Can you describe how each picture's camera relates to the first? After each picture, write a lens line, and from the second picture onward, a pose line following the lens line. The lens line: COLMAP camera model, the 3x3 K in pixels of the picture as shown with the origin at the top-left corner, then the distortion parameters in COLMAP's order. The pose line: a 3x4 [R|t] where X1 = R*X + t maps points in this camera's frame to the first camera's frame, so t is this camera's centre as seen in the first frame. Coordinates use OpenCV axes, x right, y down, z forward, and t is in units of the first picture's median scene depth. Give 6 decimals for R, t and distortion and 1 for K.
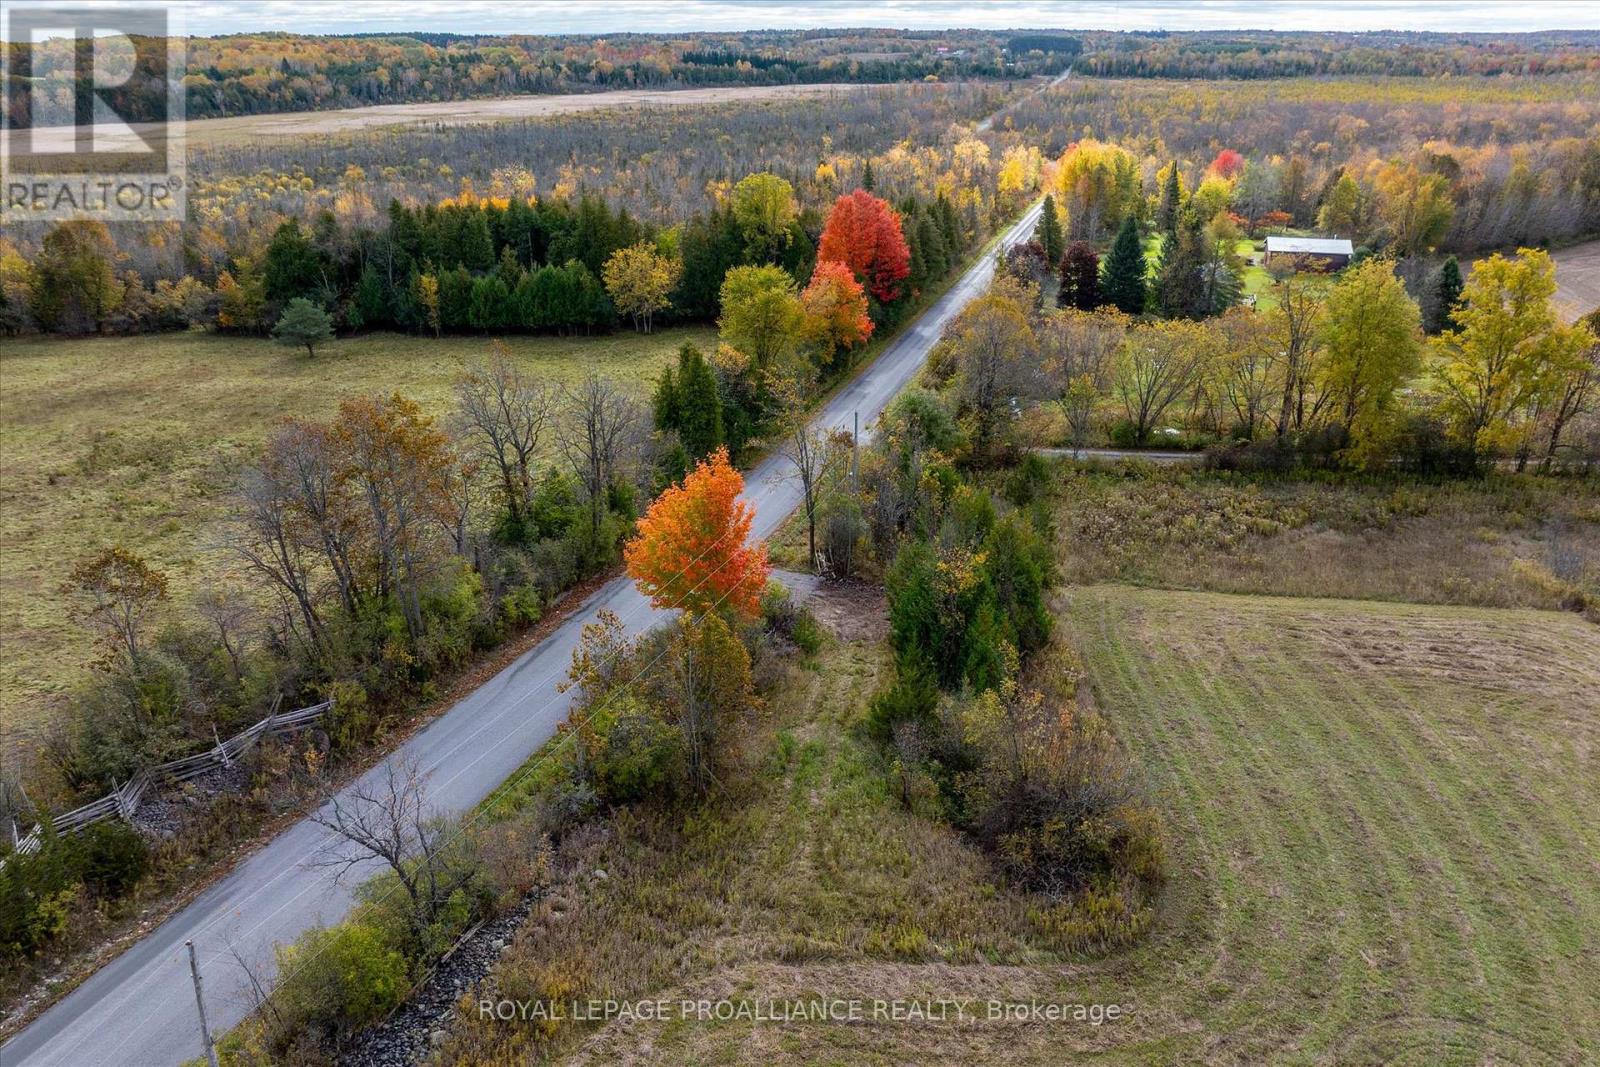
lens RADIAL K [[1137.7, 0, 801.8], [0, 1137.7, 590.4], [0, 0, 1]] dist [-0.068159, 0.044737]
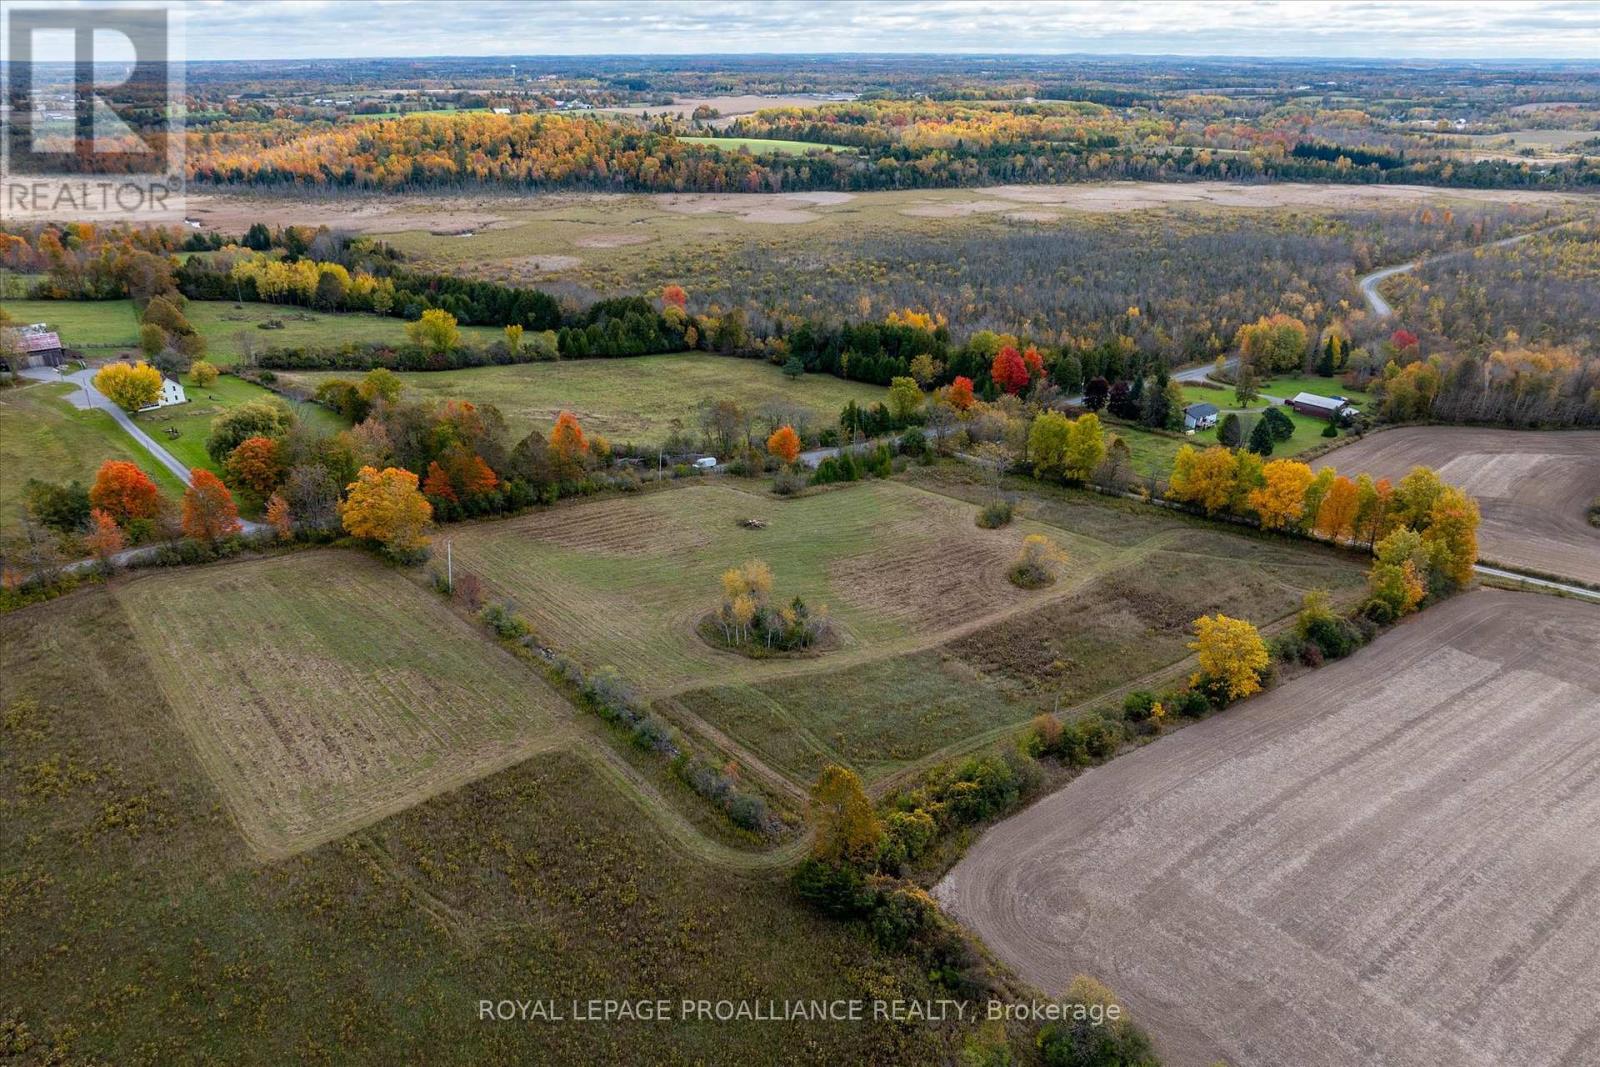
lens RADIAL K [[1134.8, 0, 801.5], [0, 1134.8, 589.3], [0, 0, 1]] dist [-0.049798, 0.018007]
pose [[0.830276, 0.245911, -0.500170, 0.238860], [-0.252271, 0.966024, 0.056184, 0.025261], [0.496992, 0.079531, 0.864103, -0.286650]]
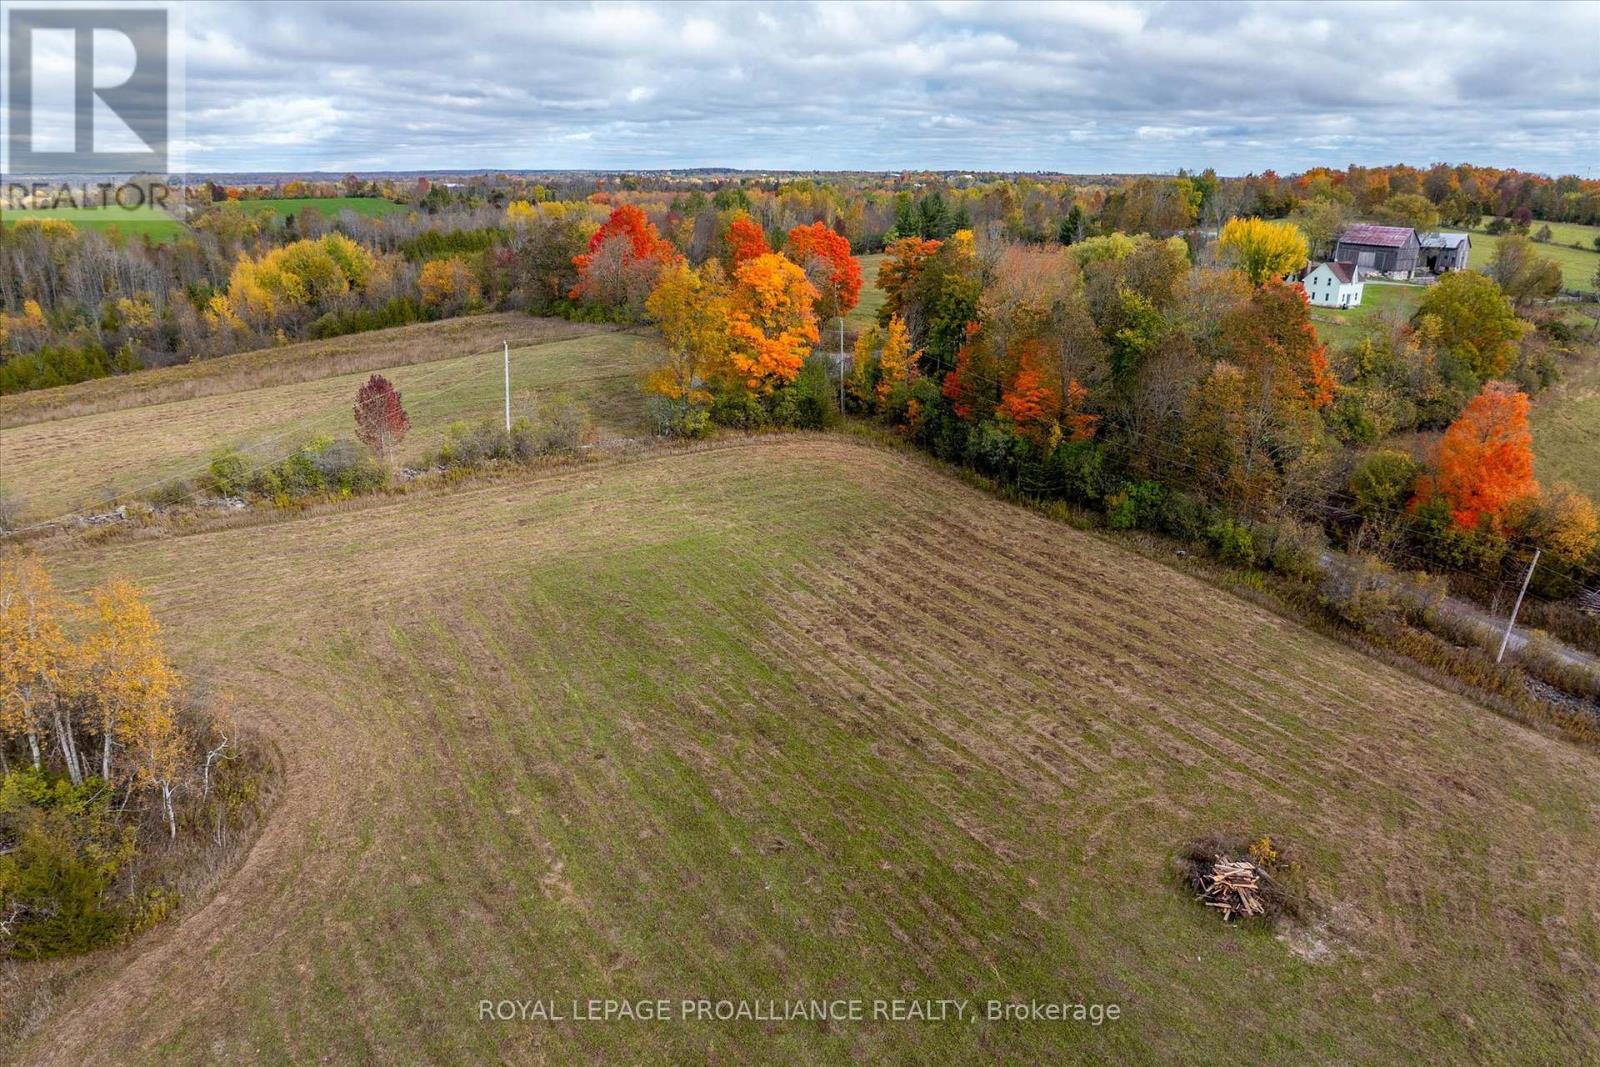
lens RADIAL K [[1149.5, 0, 801.7], [0, 1149.5, 549.6], [0, 0, 1]] dist [-0.039222, 0.000269]
pose [[-0.604457, 0.249874, -0.756435, 0.102139], [-0.361119, 0.760430, 0.539759, -0.020868], [0.710088, 0.599424, -0.369413, 0.027862]]
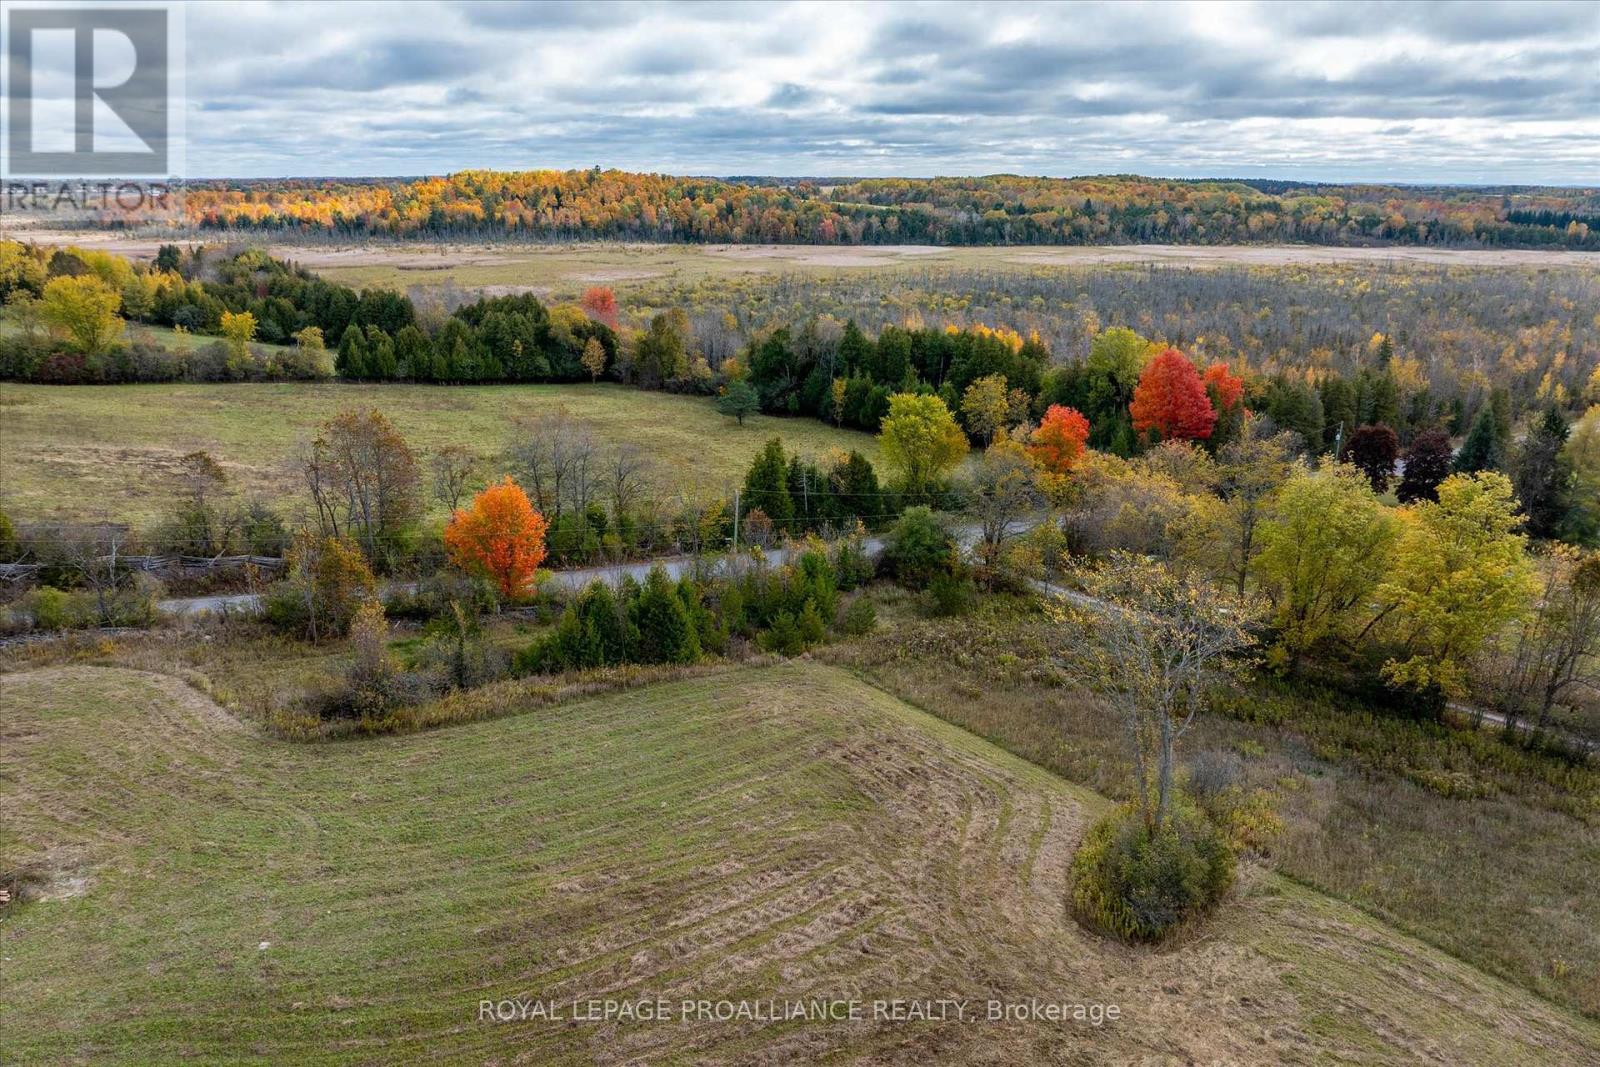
lens RADIAL K [[1134.8, 0, 801.5], [0, 1134.8, 589.3], [0, 0, 1]] dist [-0.049798, 0.018007]
pose [[0.762137, 0.230967, -0.604815, 0.115476], [-0.296188, 0.955092, -0.008499, -0.007757], [0.575691, 0.185616, 0.796320, 0.001891]]
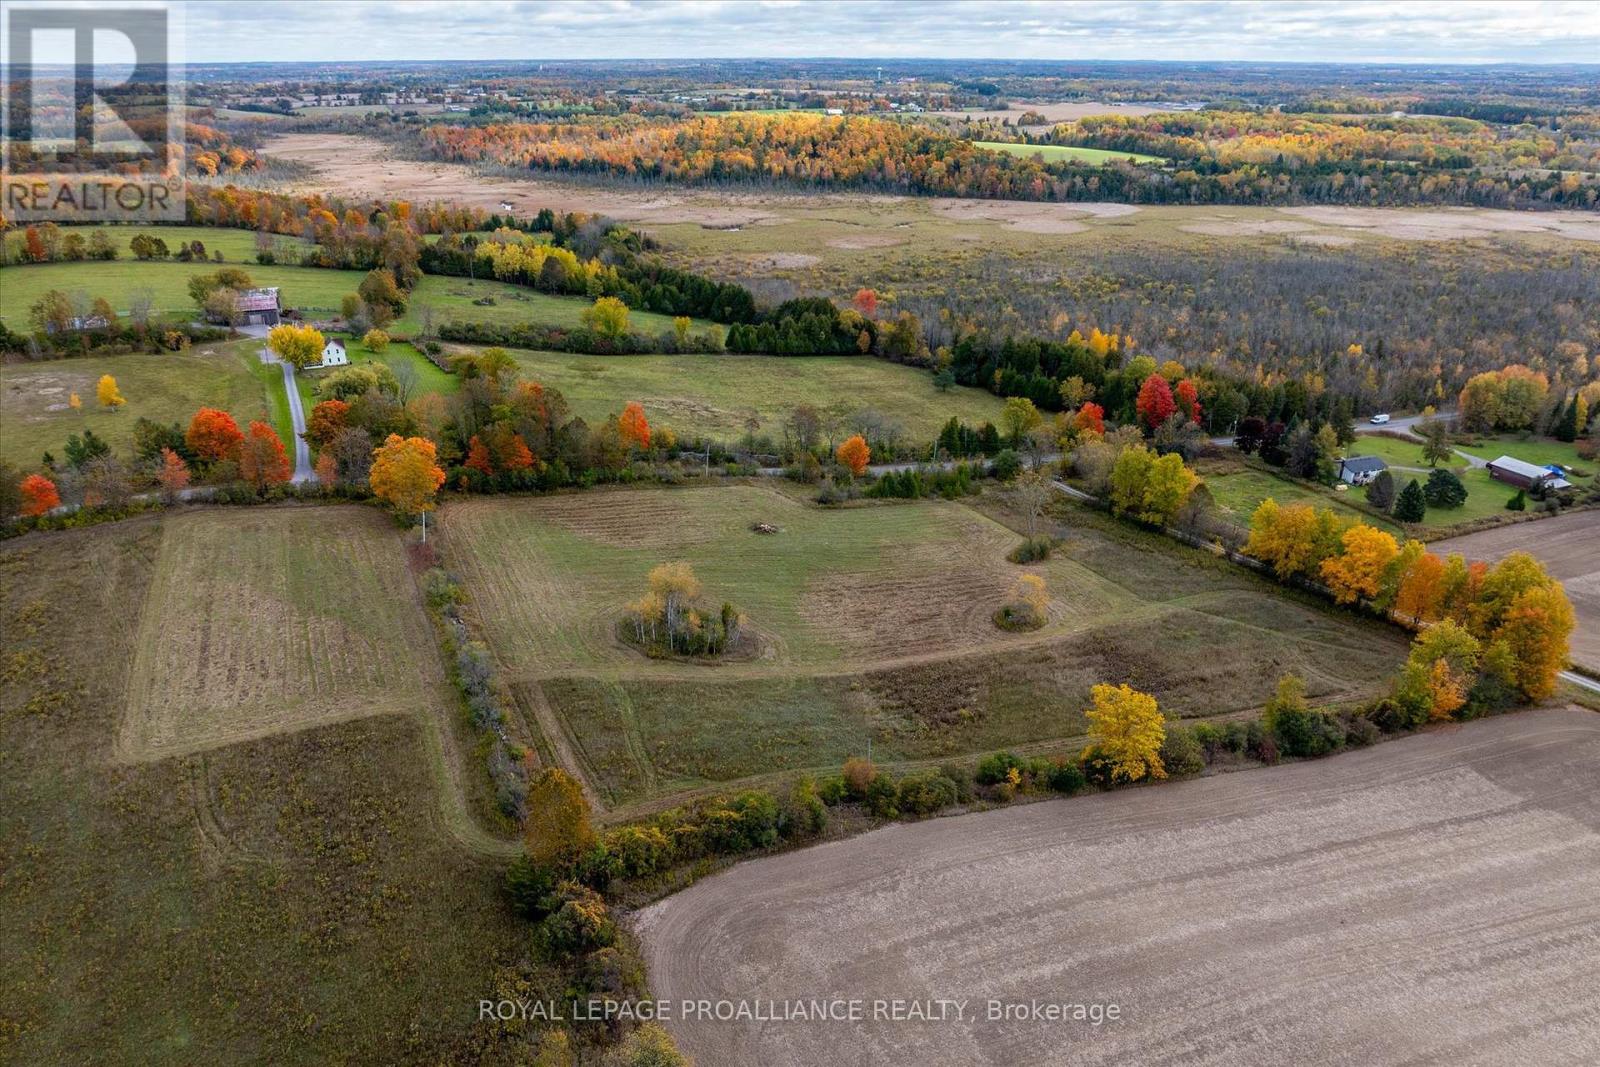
lens RADIAL K [[1134.8, 0, 801.5], [0, 1134.8, 589.3], [0, 0, 1]] dist [-0.049798, 0.018007]
pose [[0.624949, 0.341132, -0.702188, 0.311235], [-0.351847, 0.926018, 0.136726, -0.008110], [0.696880, 0.161616, 0.698740, -0.220749]]
